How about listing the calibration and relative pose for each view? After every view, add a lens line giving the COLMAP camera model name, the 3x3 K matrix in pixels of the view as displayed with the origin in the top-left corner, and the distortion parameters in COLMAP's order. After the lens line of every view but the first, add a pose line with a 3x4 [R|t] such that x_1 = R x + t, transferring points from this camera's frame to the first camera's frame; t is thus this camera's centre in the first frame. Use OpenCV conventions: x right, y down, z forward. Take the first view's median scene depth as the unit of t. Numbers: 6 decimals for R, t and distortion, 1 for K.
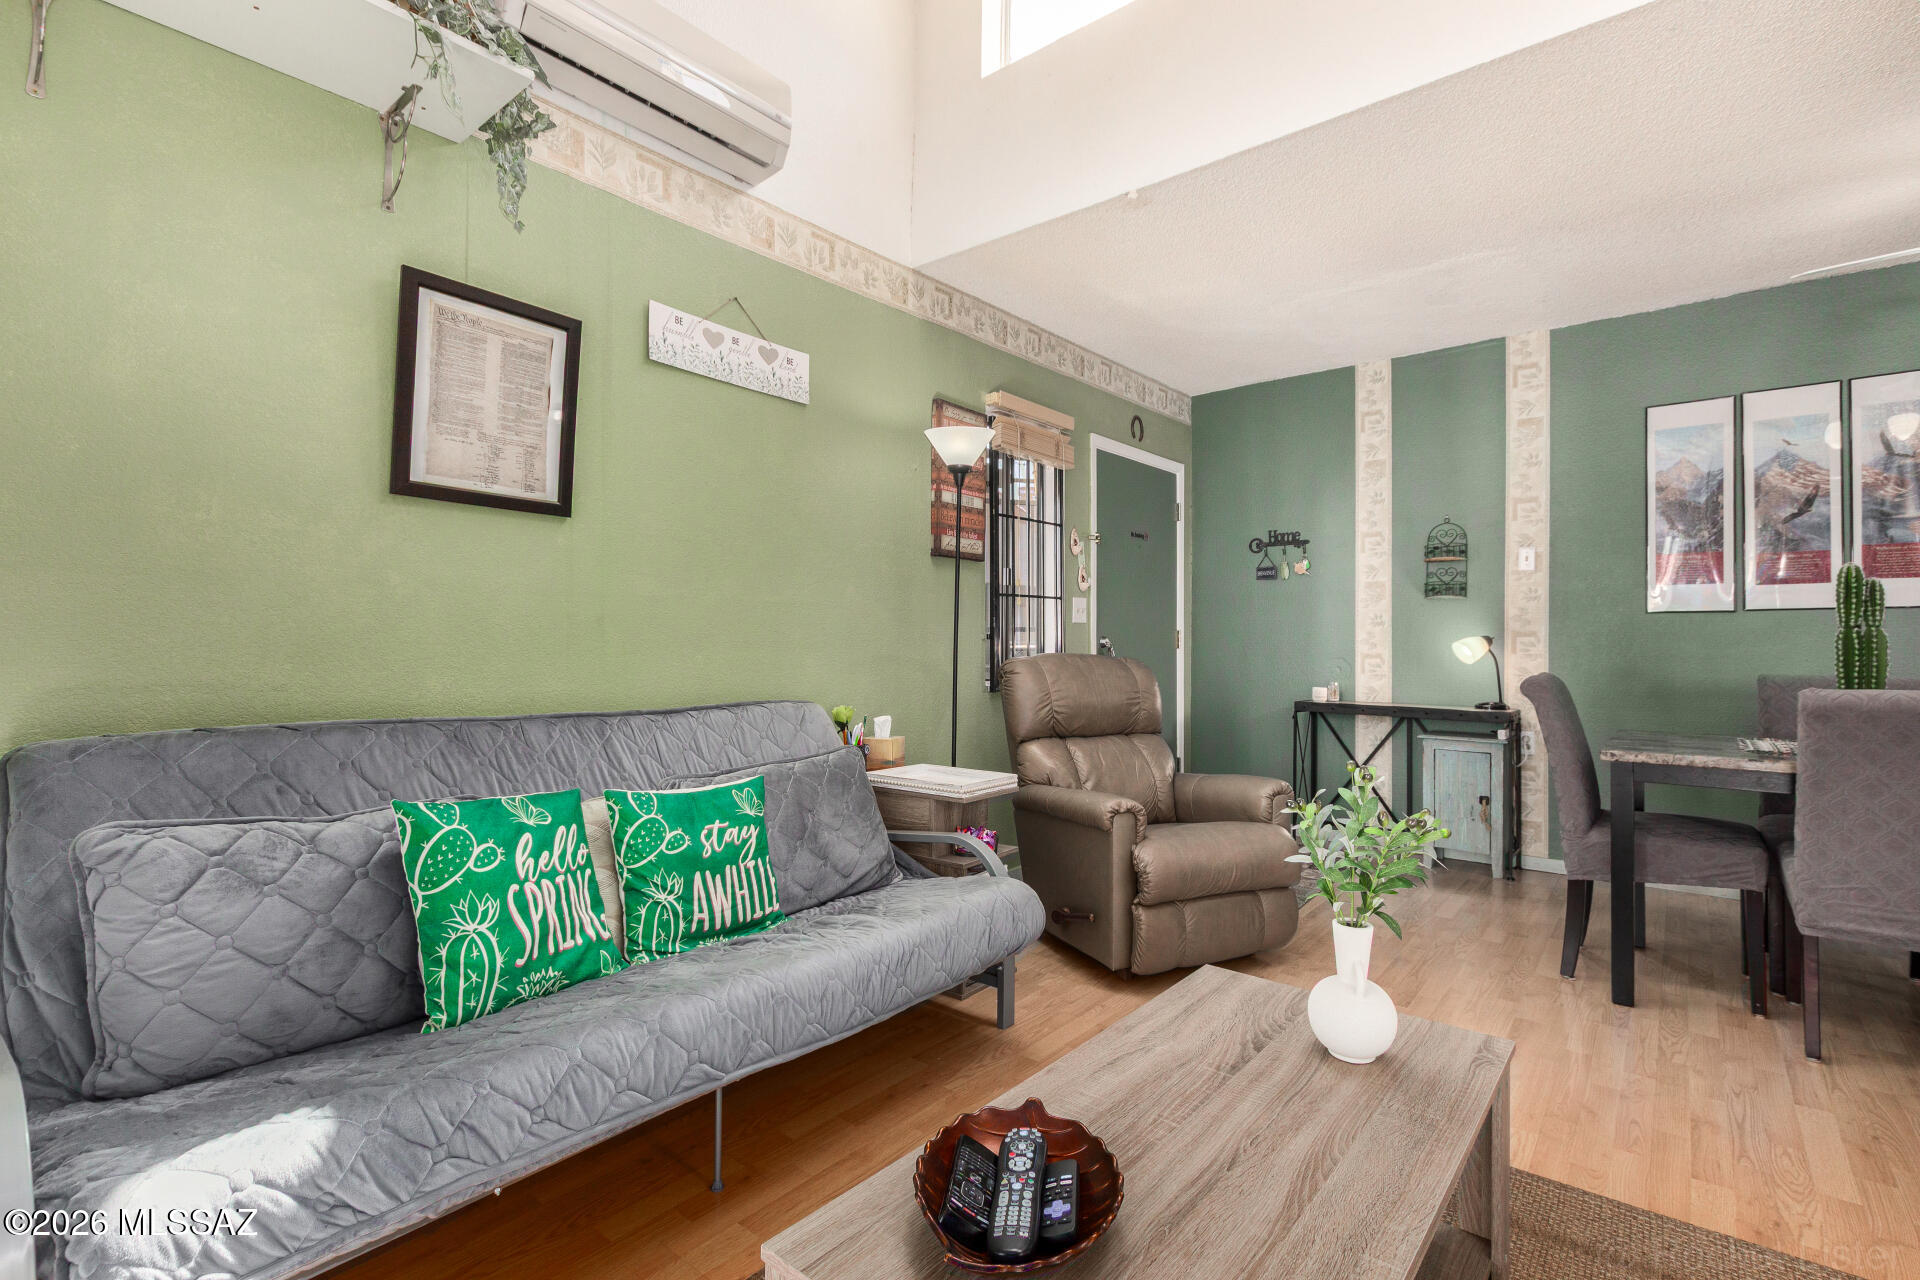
lens RADIAL K [[879.6, 0, 966.3], [0, 879.6, 637.3], [0, 0, 1]] dist [0.007394, -0.005103]
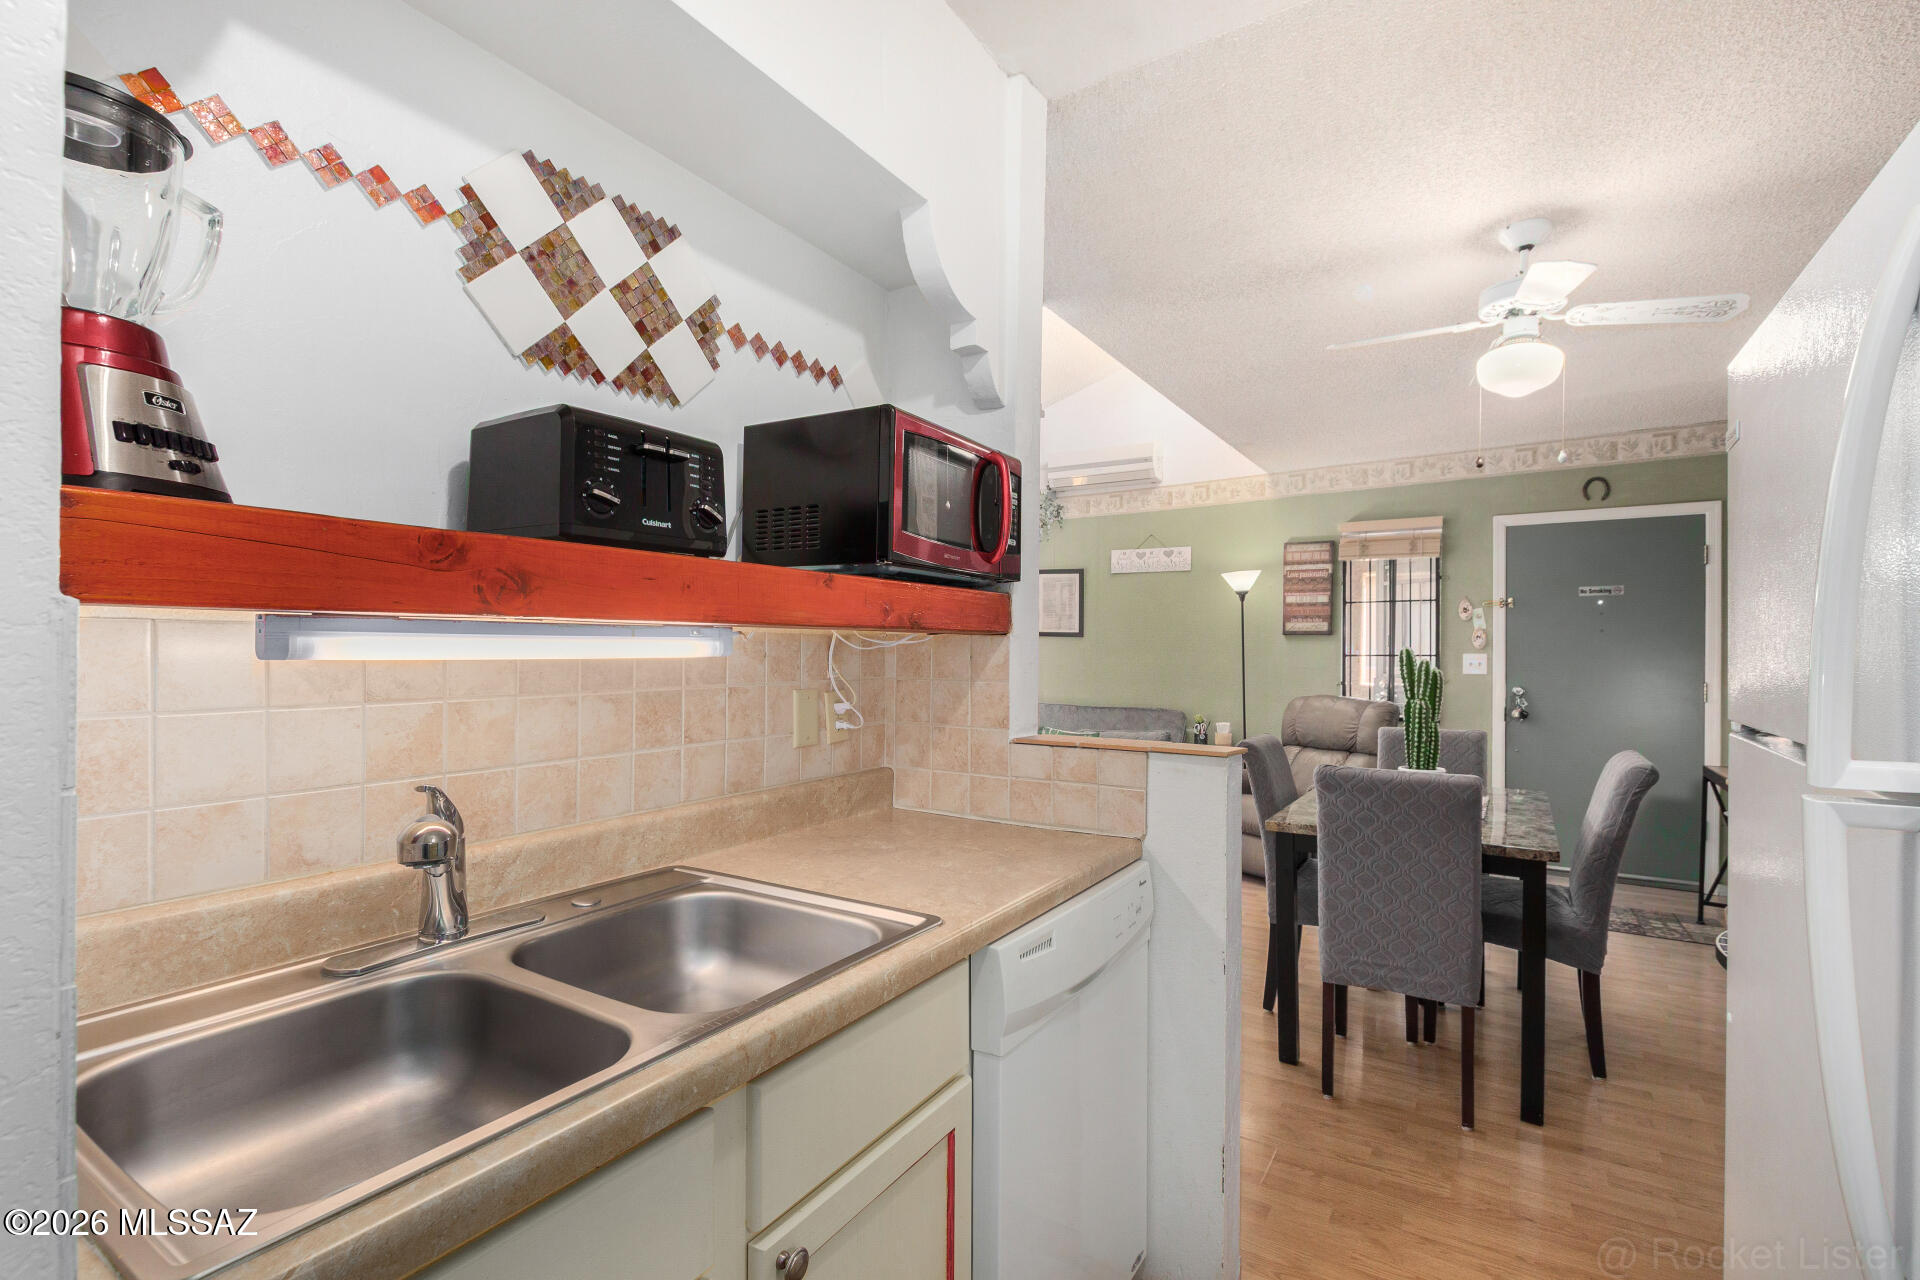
lens RADIAL K [[879.6, 0, 965.2], [0, 879.6, 645.8], [0, 0, 1]] dist [0.007394, -0.005103]
pose [[0.129987, -0.009517, -0.991470, 1.295812], [-0.003129, 0.999945, -0.010008, -0.043343], [0.991511, 0.004403, 0.129950, 0.136547]]
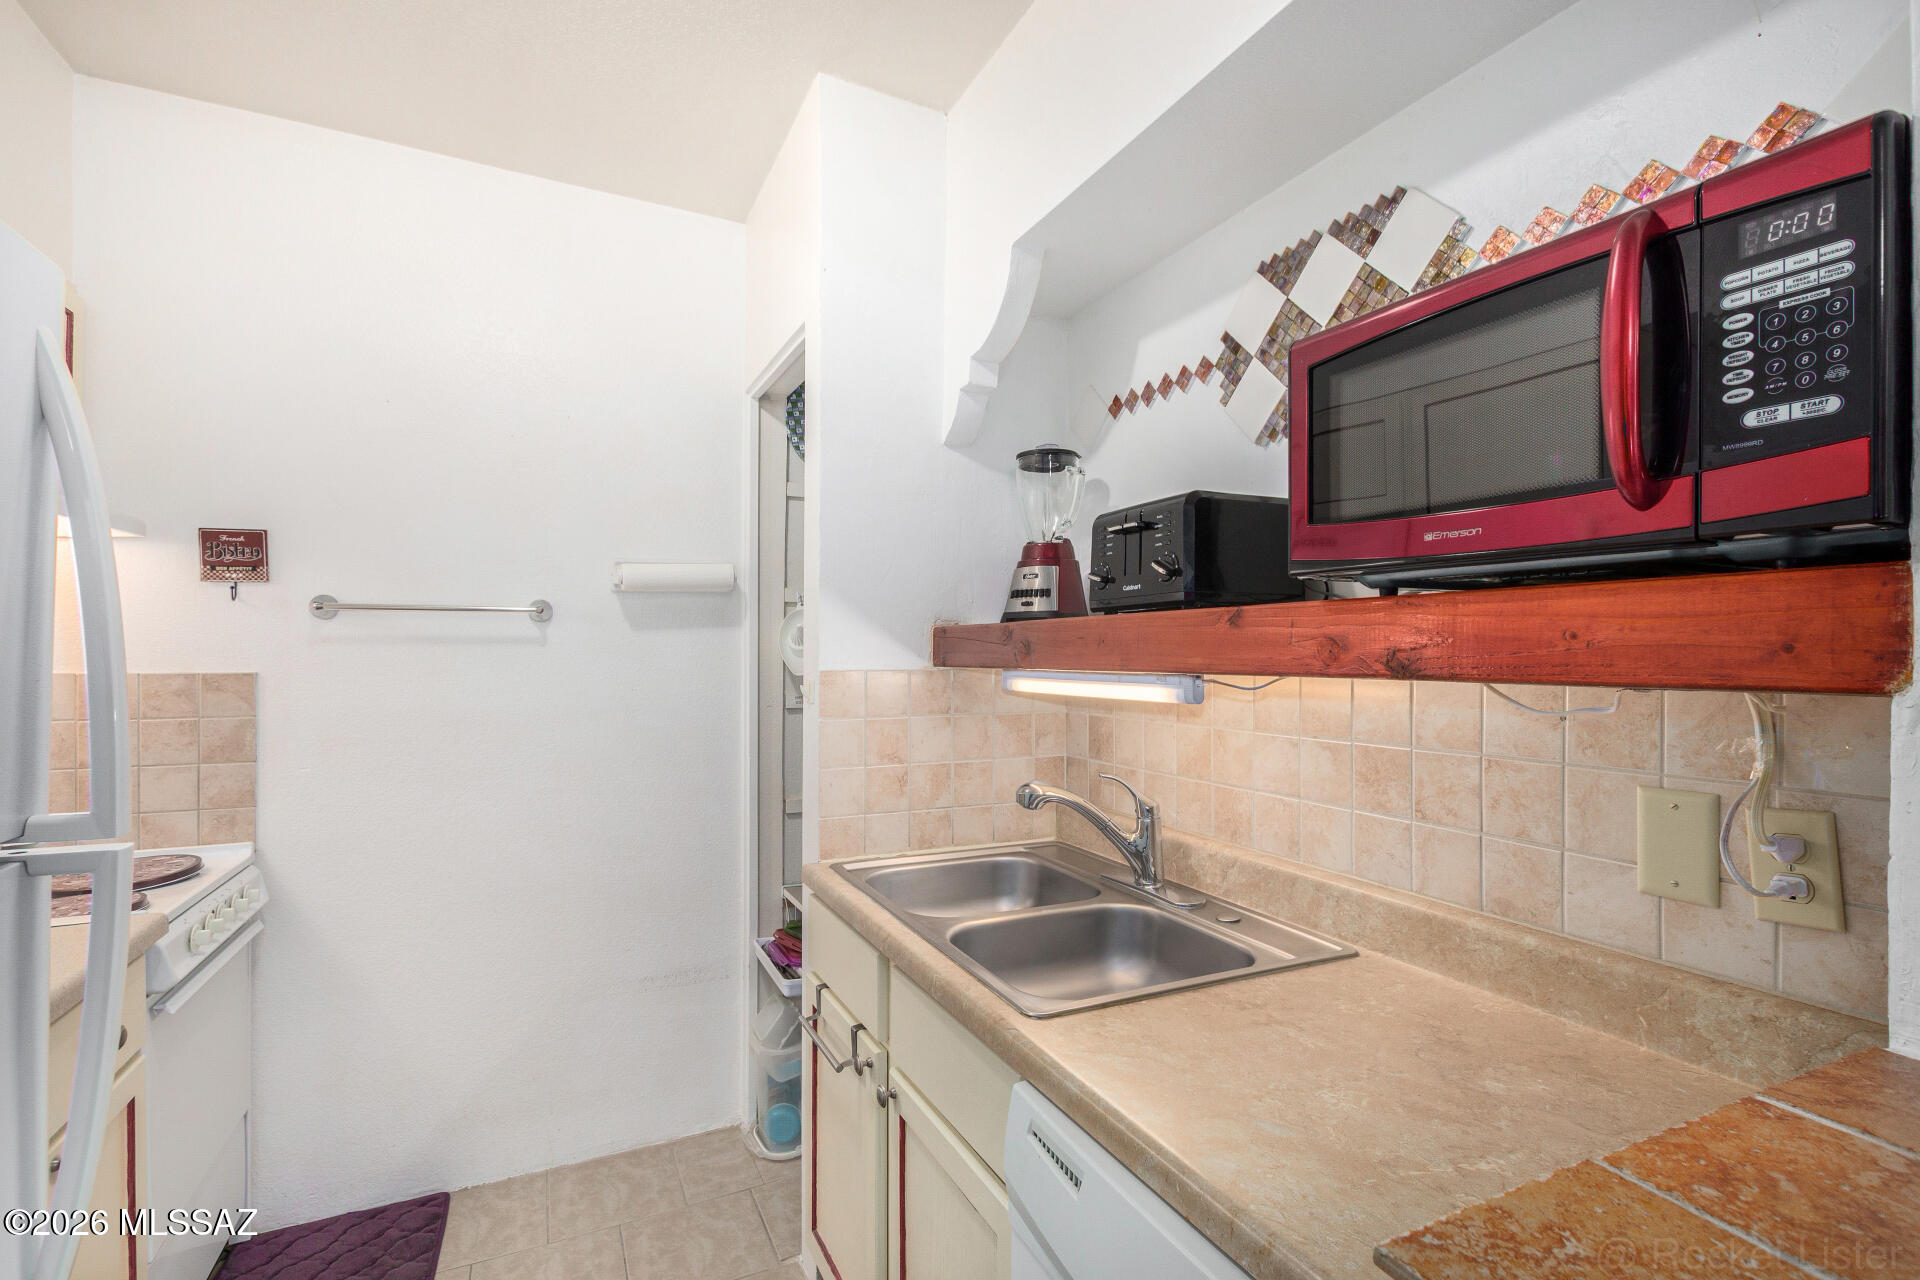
lens RADIAL K [[879.6, 0, 966.8], [0, 879.6, 652.4], [0, 0, 1]] dist [0.007394, -0.005103]
pose [[-0.903961, -0.011141, 0.427469, 0.926405], [-0.012759, 0.999918, -0.000921, -0.058838], [-0.427424, -0.006286, -0.904029, 0.397105]]
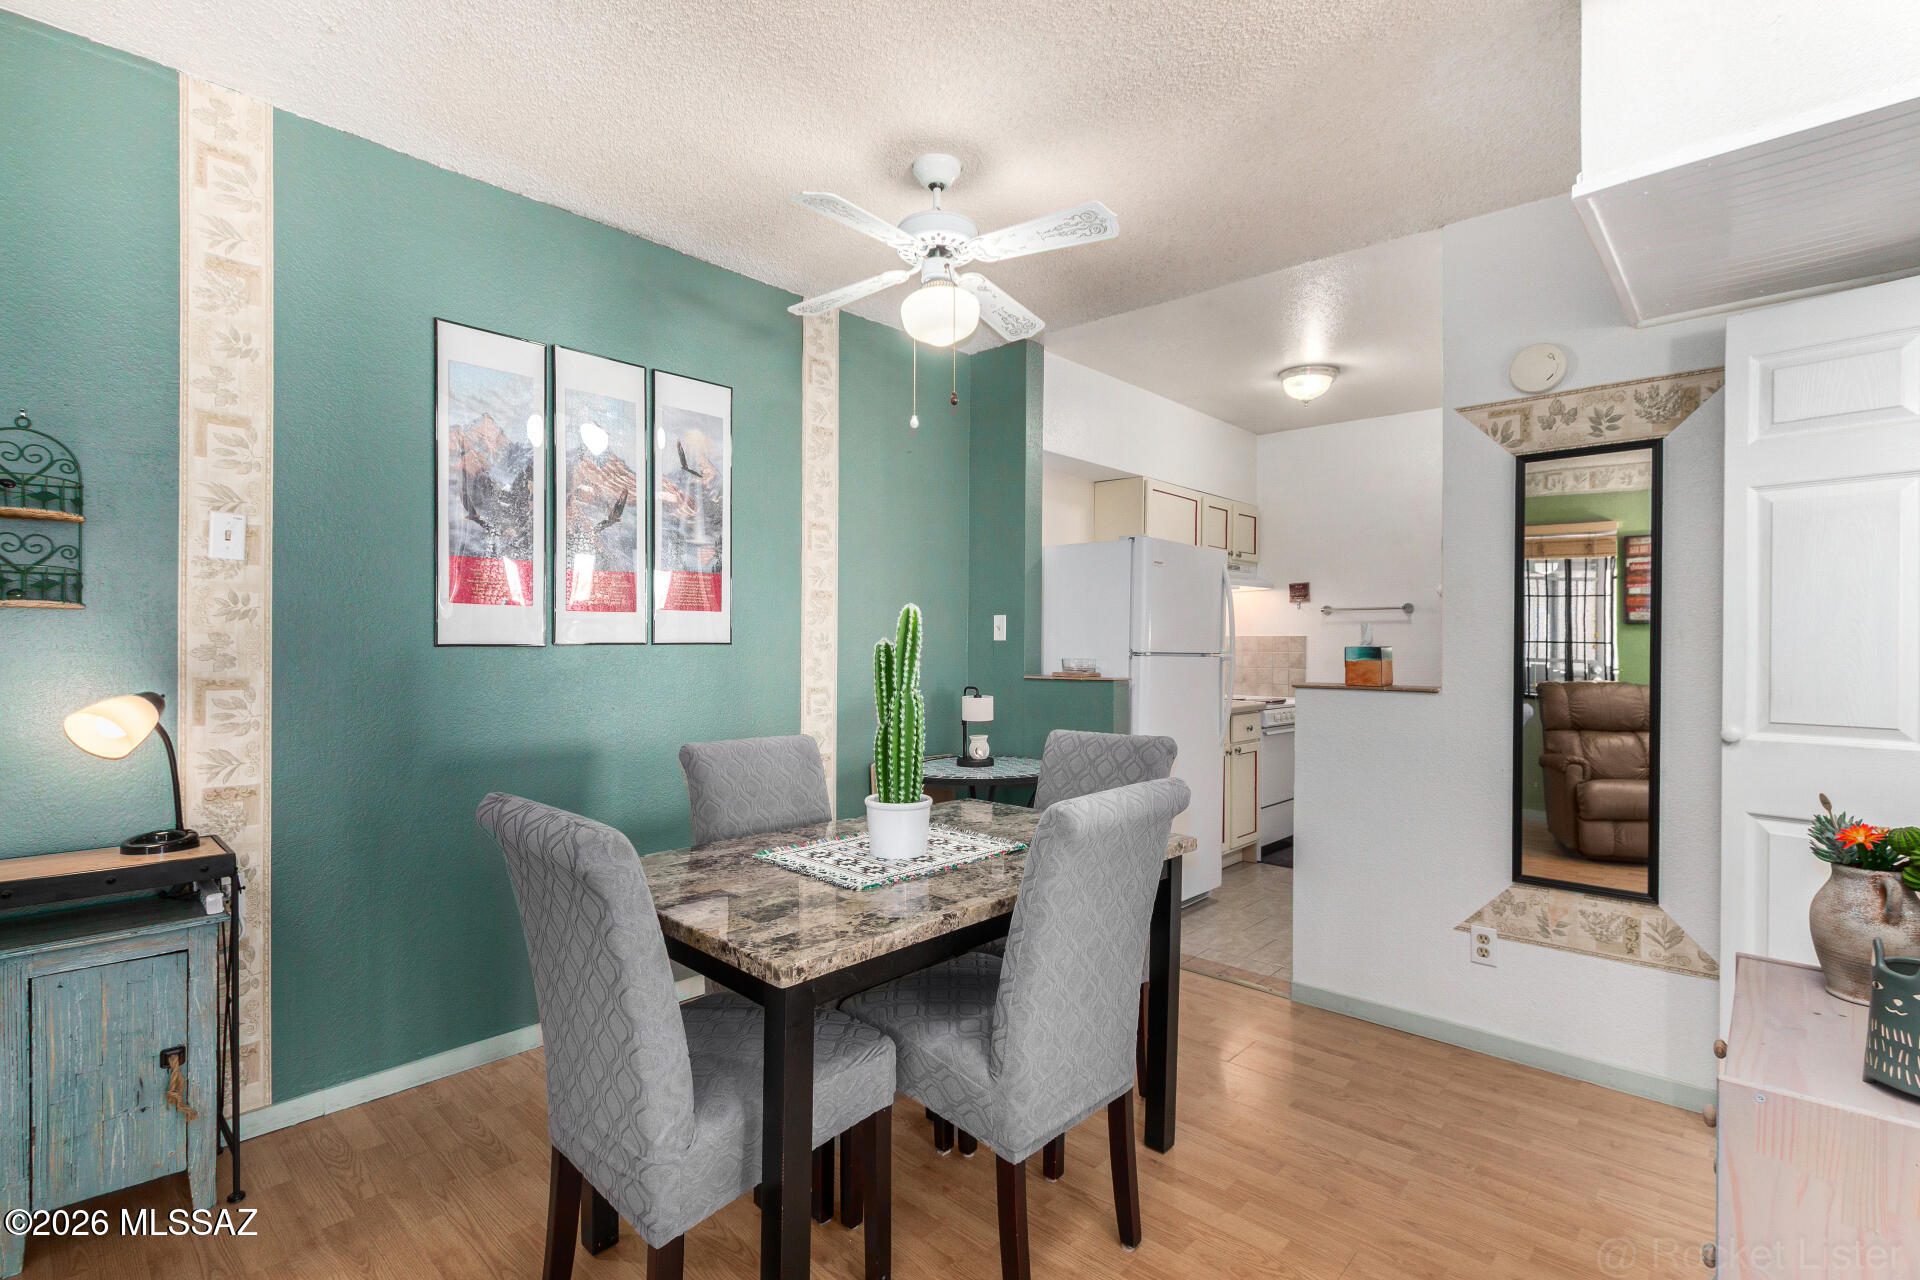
lens RADIAL K [[879.6, 0, 963.2], [0, 879.6, 647.7], [0, 0, 1]] dist [0.007394, -0.005103]
pose [[0.066175, -0.008888, 0.997768, 0.156572], [-0.009152, 0.999913, 0.009514, -0.033339], [-0.997766, -0.009761, 0.066088, 0.544246]]
